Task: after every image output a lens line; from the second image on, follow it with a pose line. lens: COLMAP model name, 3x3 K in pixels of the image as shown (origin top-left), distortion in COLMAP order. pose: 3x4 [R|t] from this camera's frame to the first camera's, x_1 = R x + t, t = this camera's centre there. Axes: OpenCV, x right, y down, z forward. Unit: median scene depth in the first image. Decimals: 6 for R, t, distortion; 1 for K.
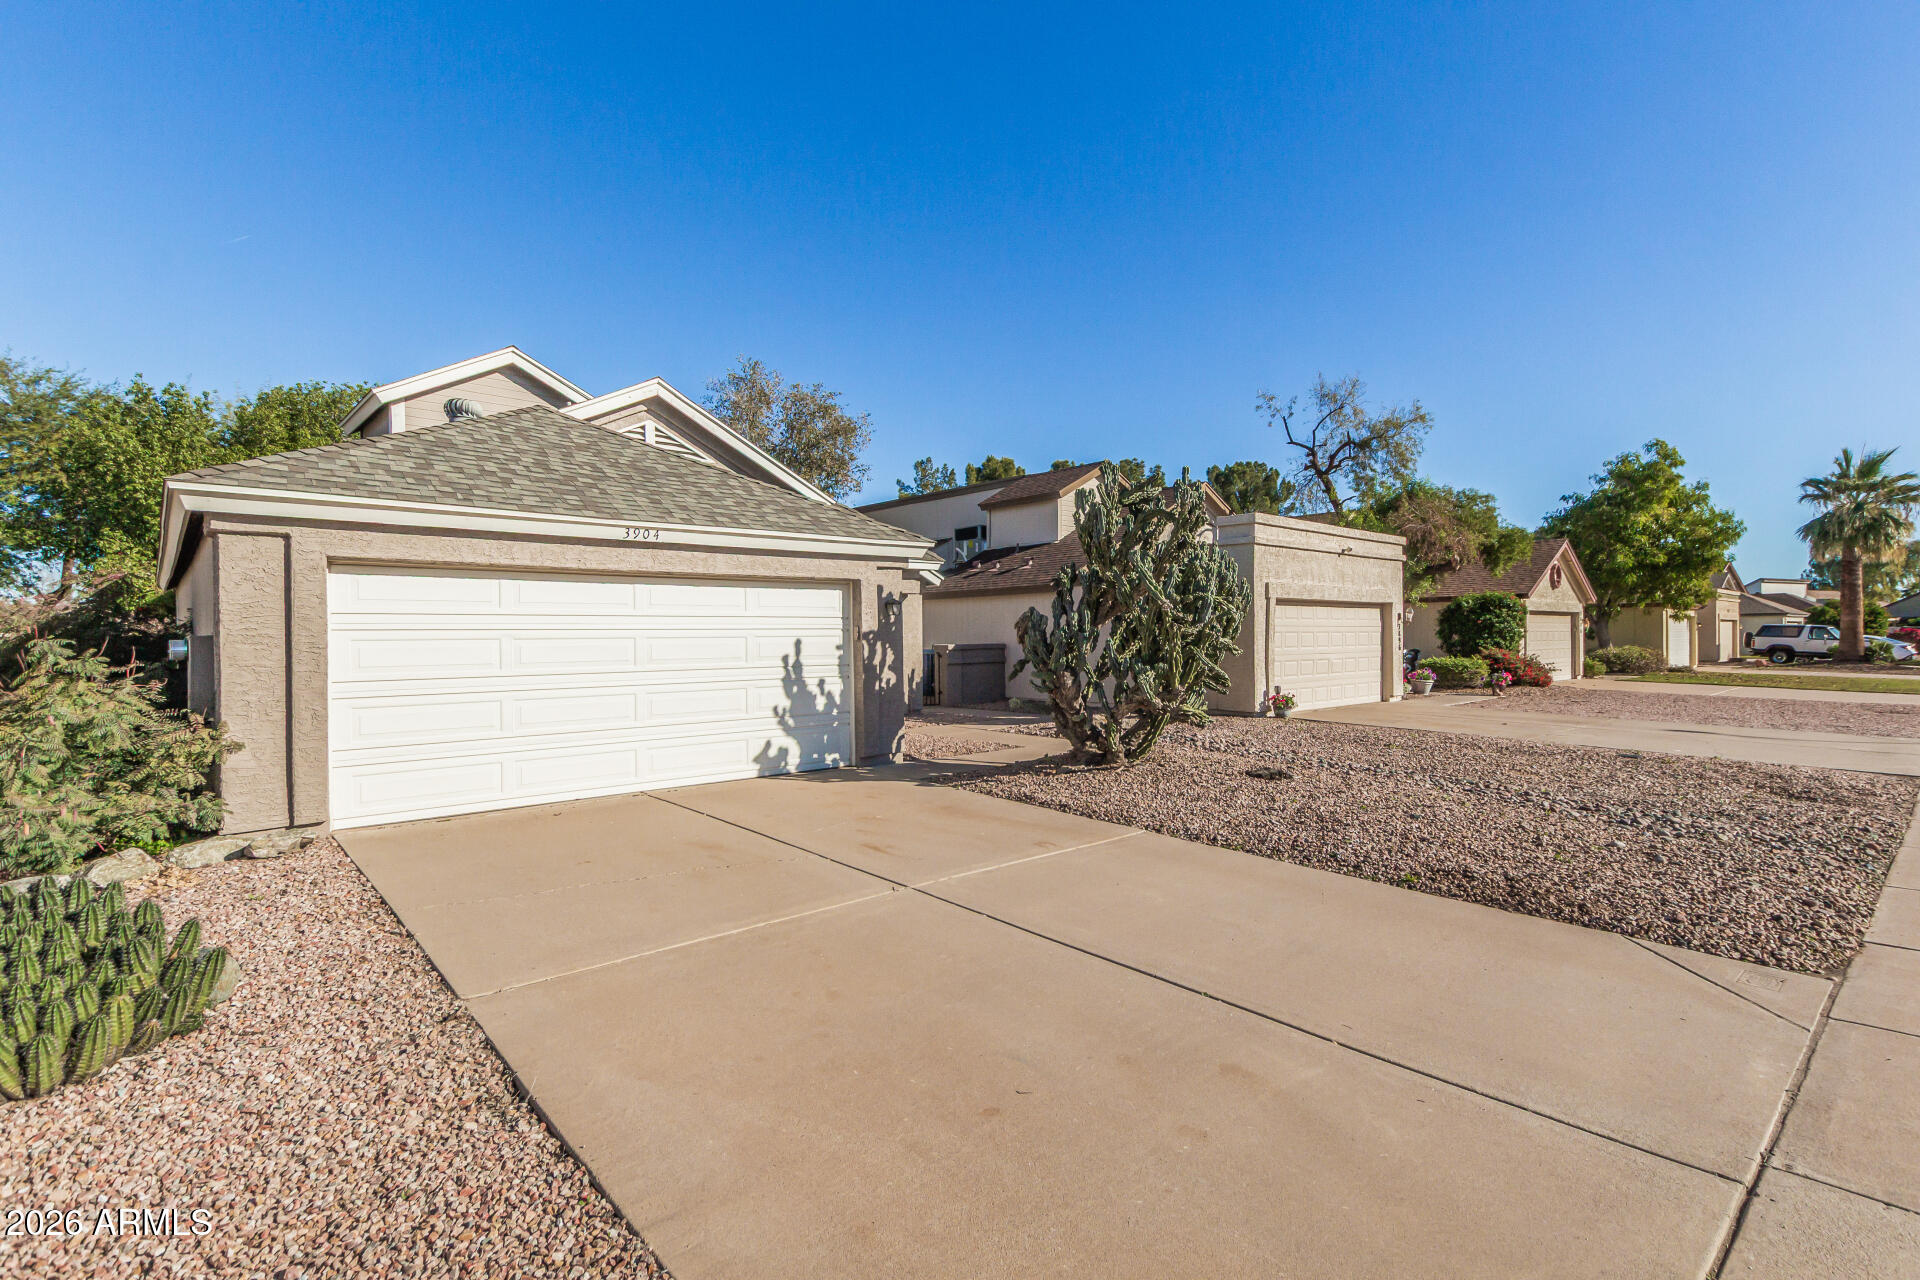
lens RADIAL K [[893.7, 0, 980.5], [0, 893.7, 644.1], [0, 0, 1]] dist [0.007561, -0.001599]
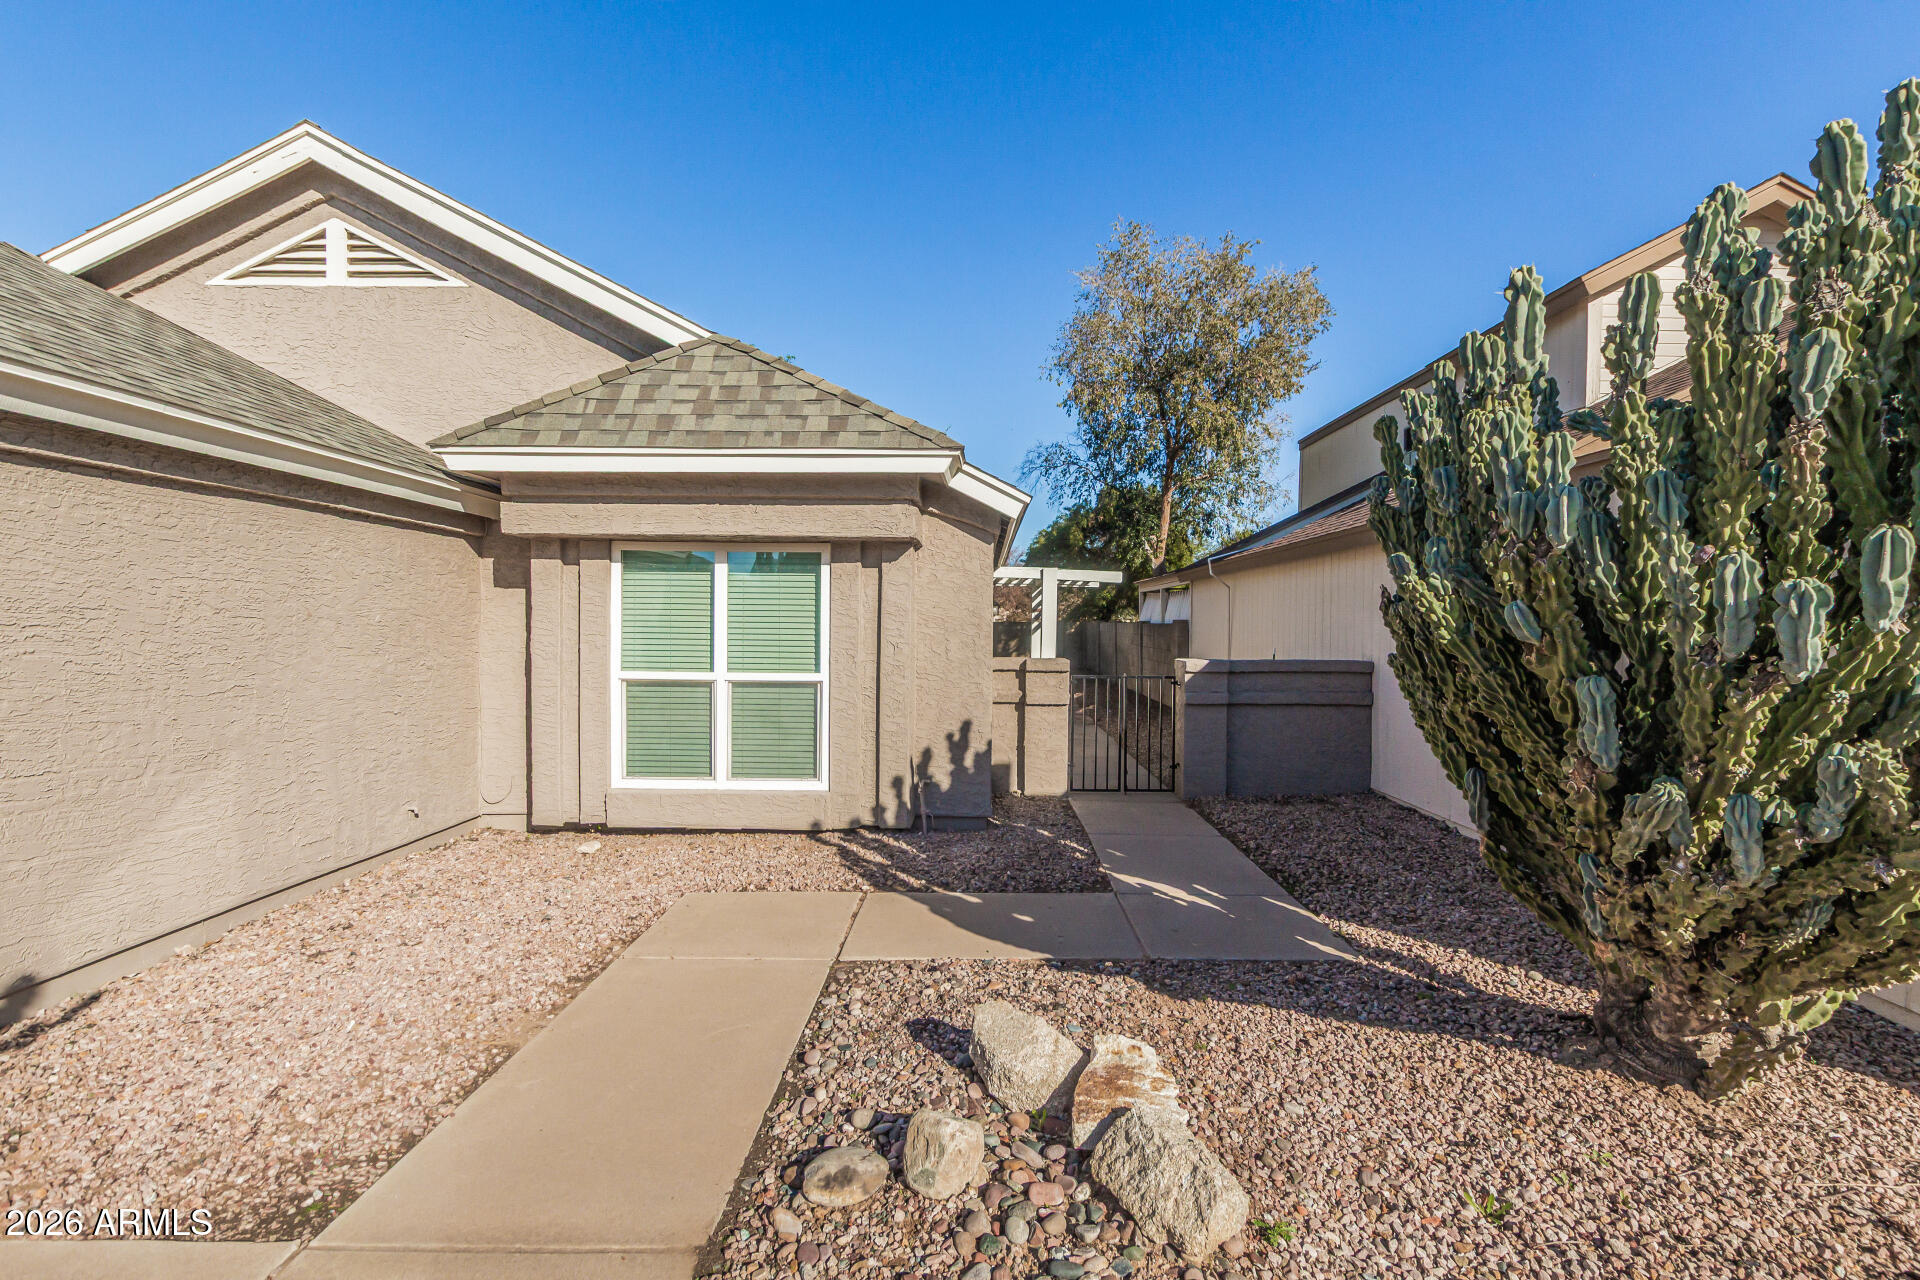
lens RADIAL K [[893.7, 0, 980.5], [0, 893.7, 644.1], [0, 0, 1]] dist [0.007561, -0.001599]
pose [[0.737892, 0.028112, -0.674333, 0.264312], [-0.018365, 0.999599, 0.021576, -0.021351], [0.674669, -0.003537, 0.738112, 0.861252]]
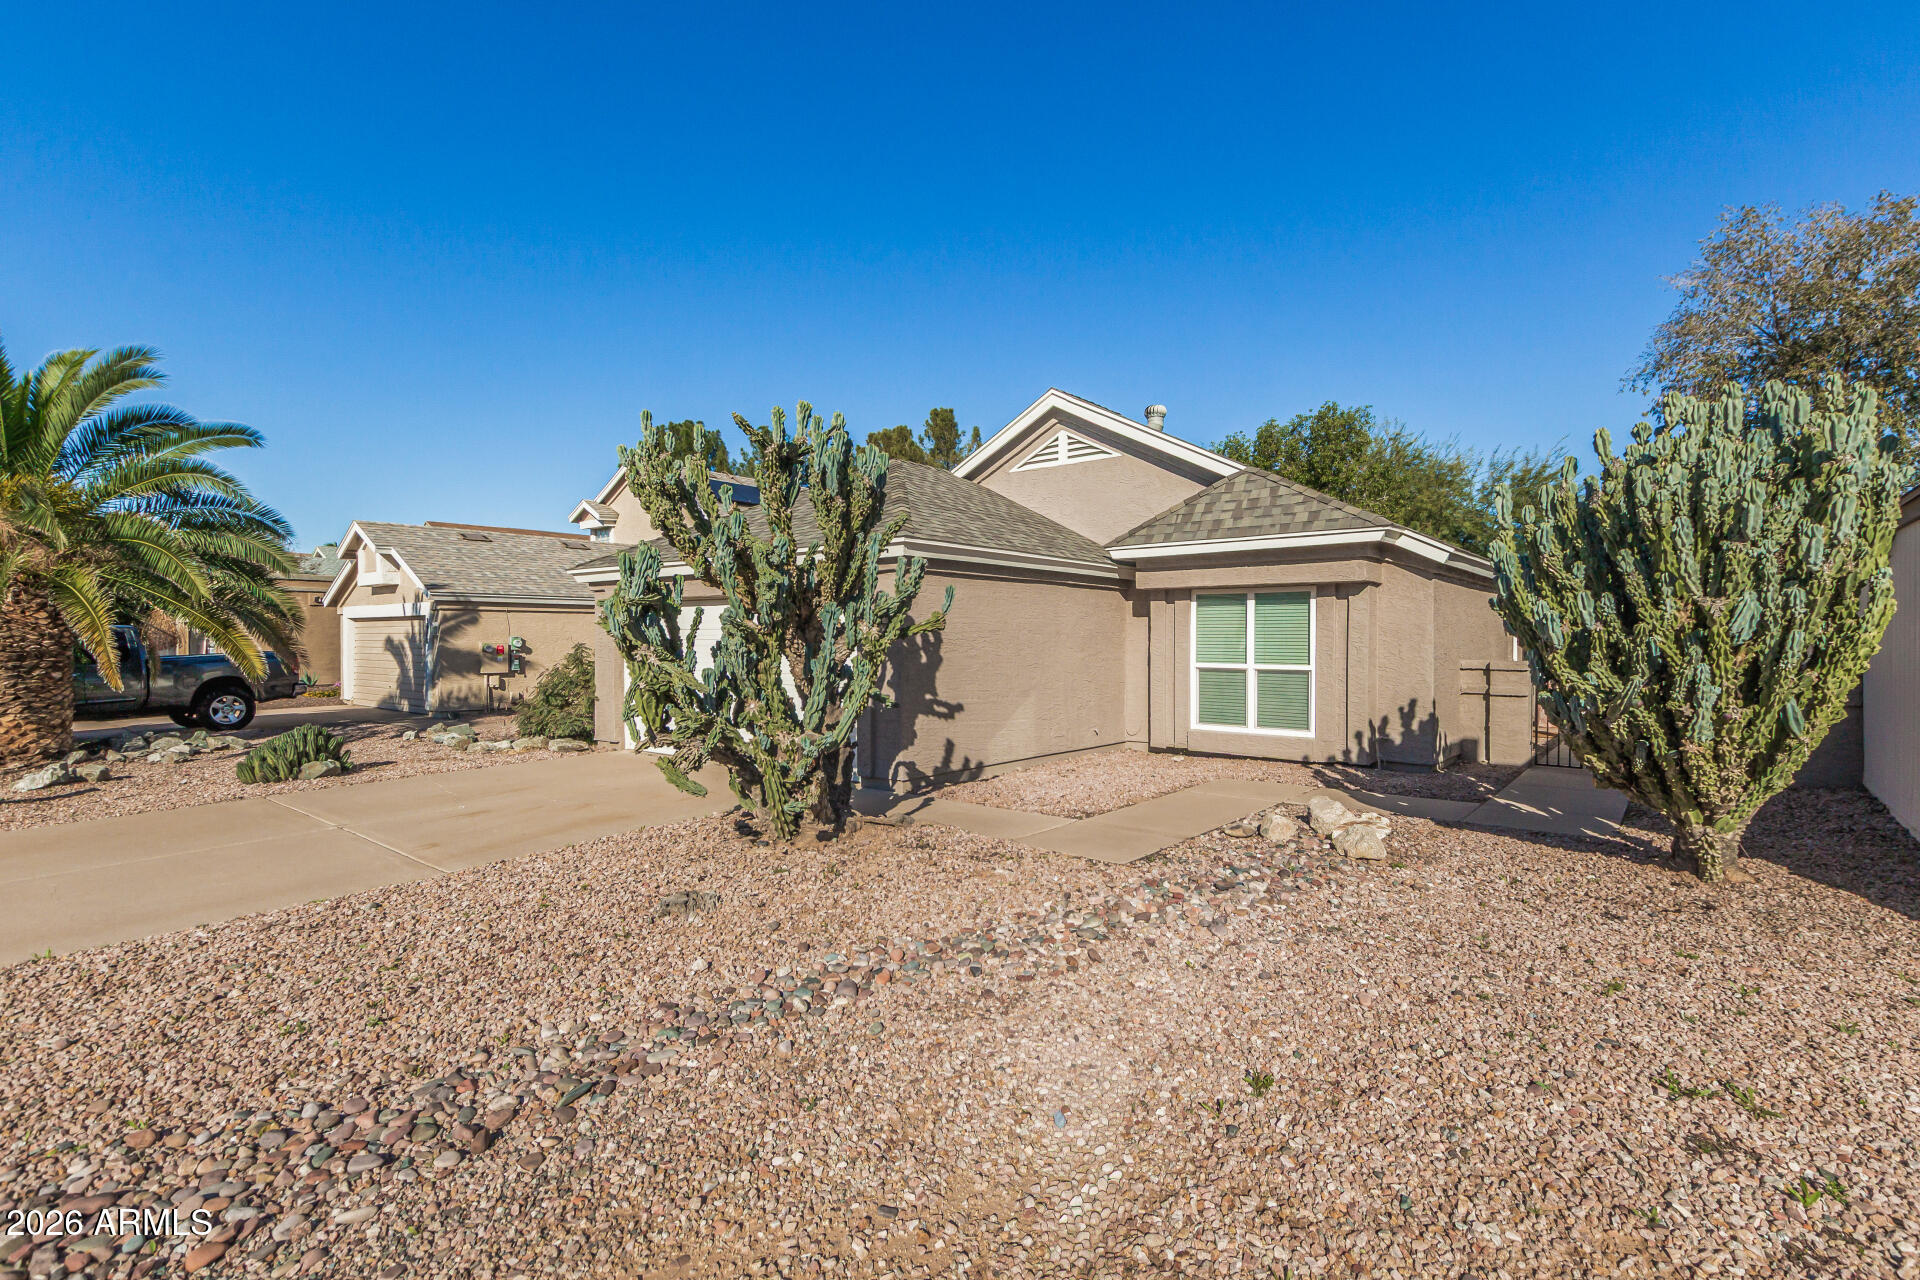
lens RADIAL K [[893.7, 0, 980.5], [0, 893.7, 644.1], [0, 0, 1]] dist [0.007561, -0.001599]
pose [[0.156142, 0.014532, -0.987628, 0.619800], [-0.009483, 0.999868, 0.013213, -0.019860], [0.987689, 0.007302, 0.156259, 0.745681]]
